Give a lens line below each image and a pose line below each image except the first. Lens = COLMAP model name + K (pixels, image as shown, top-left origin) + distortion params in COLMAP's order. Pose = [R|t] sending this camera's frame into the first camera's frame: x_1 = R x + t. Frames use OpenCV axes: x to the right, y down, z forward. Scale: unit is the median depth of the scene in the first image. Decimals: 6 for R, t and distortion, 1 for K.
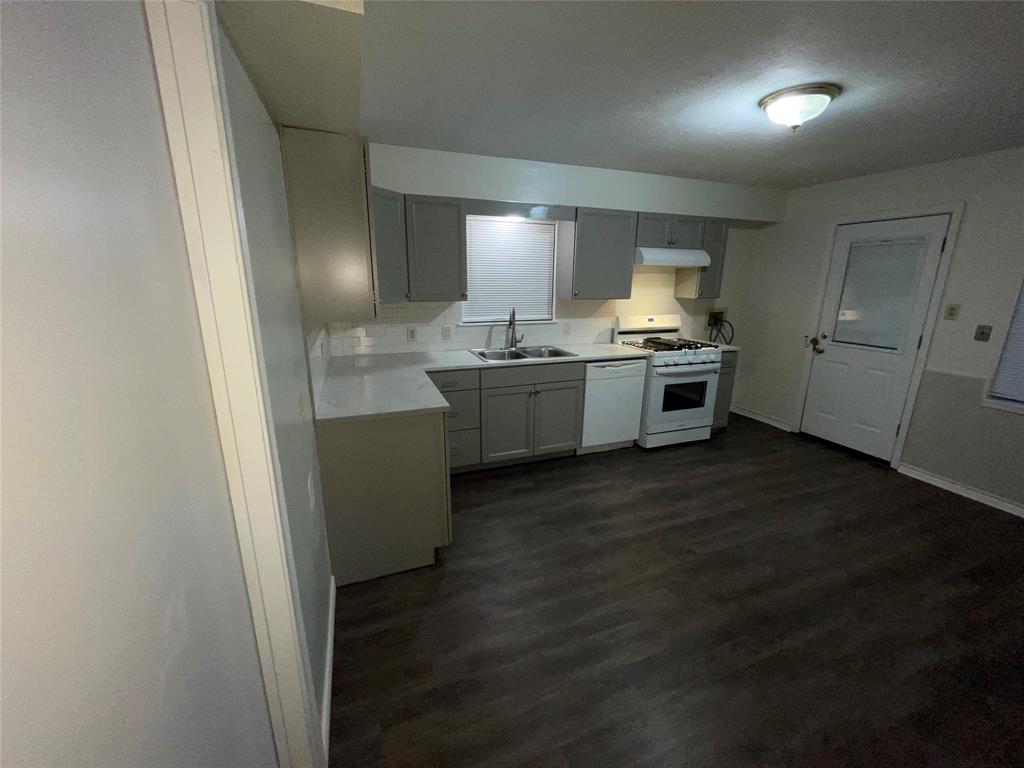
lens RADIAL K [[418.7, 0, 512.0], [0, 418.7, 384.0], [0, 0, 1]] dist [-0.001724, 0.000194]
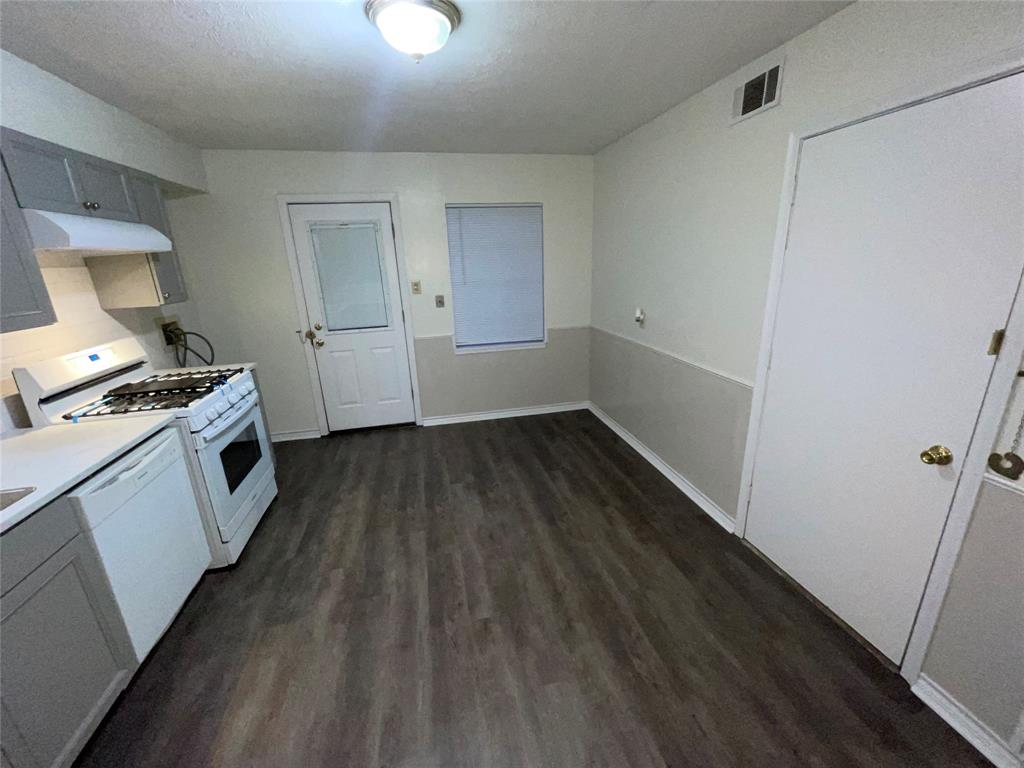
lens RADIAL K [[415.6, 0, 512.0], [0, 415.6, 384.0], [0, 0, 1]] dist [-0.001704, -0.000303]
pose [[0.143285, -0.303879, 0.941874, -0.101266], [0.282954, 0.924547, 0.255244, -0.125152], [-0.948371, 0.229934, 0.218457, 0.473375]]
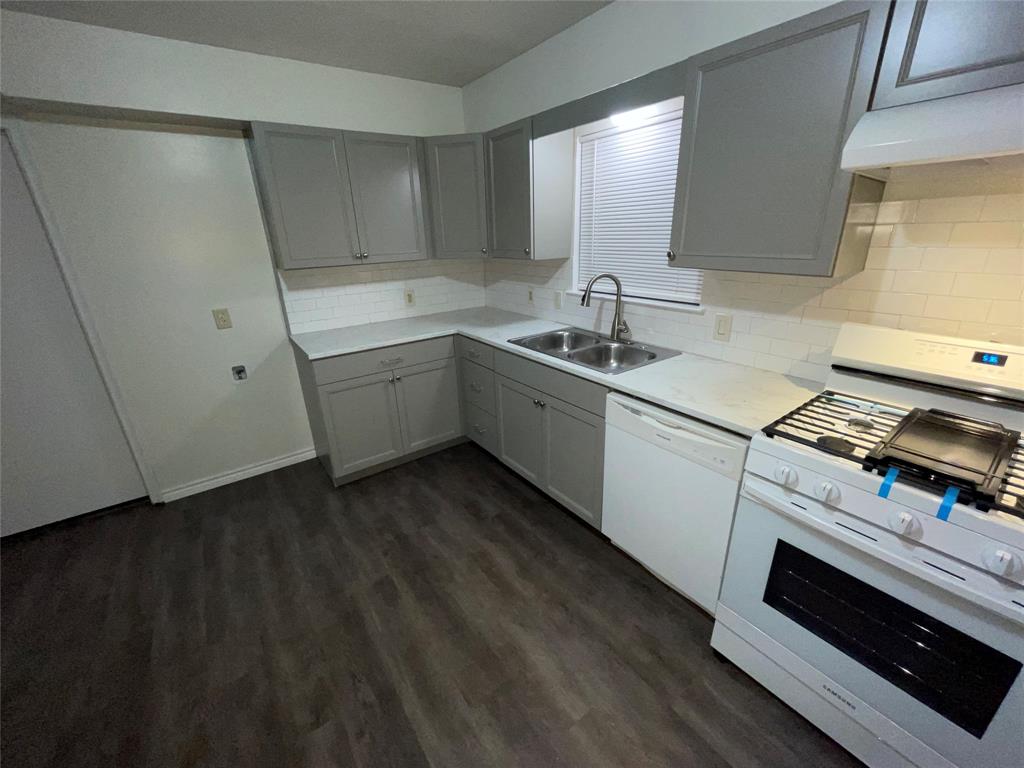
lens RADIAL K [[418.7, 0, 512.0], [0, 418.7, 384.0], [0, 0, 1]] dist [-0.001724, 0.000194]
pose [[0.261403, 0.316847, -0.911743, 0.601817], [-0.212967, 0.940241, 0.265692, -0.166591], [0.941442, 0.124719, 0.313260, 0.696645]]
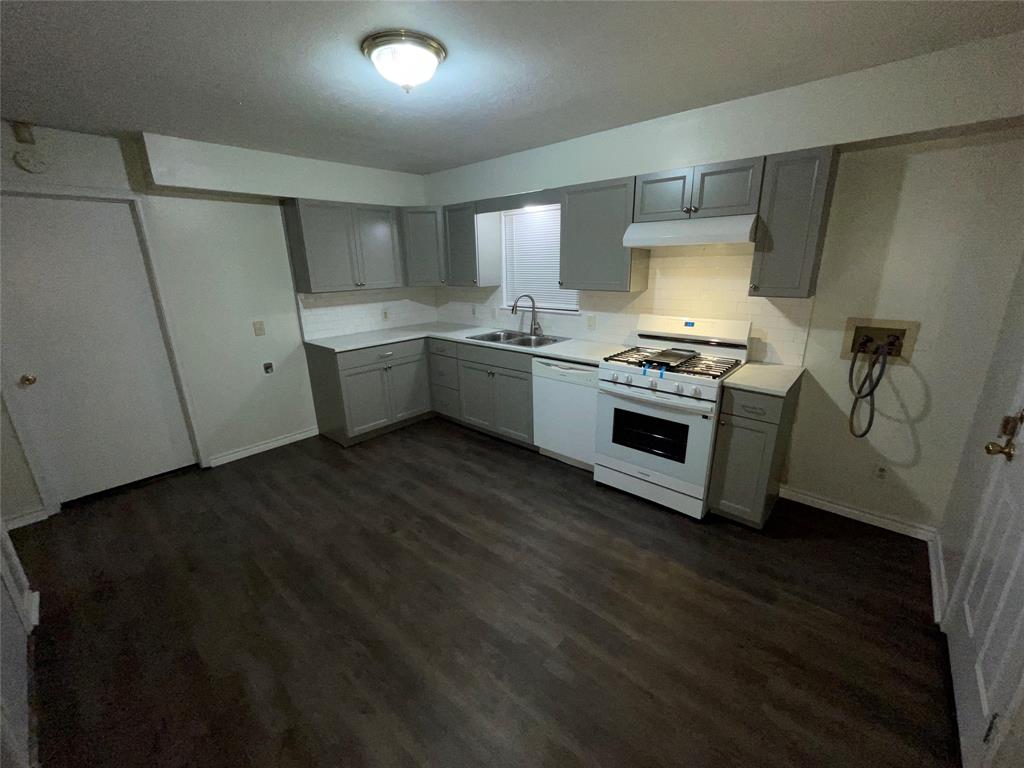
lens RADIAL K [[418.7, 0, 512.0], [0, 418.7, 384.0], [0, 0, 1]] dist [-0.001724, 0.000194]
pose [[0.460568, 0.231171, -0.856993, 0.949881], [-0.201455, 0.967519, 0.152719, -0.121121], [0.864461, 0.102308, 0.492178, 0.482357]]
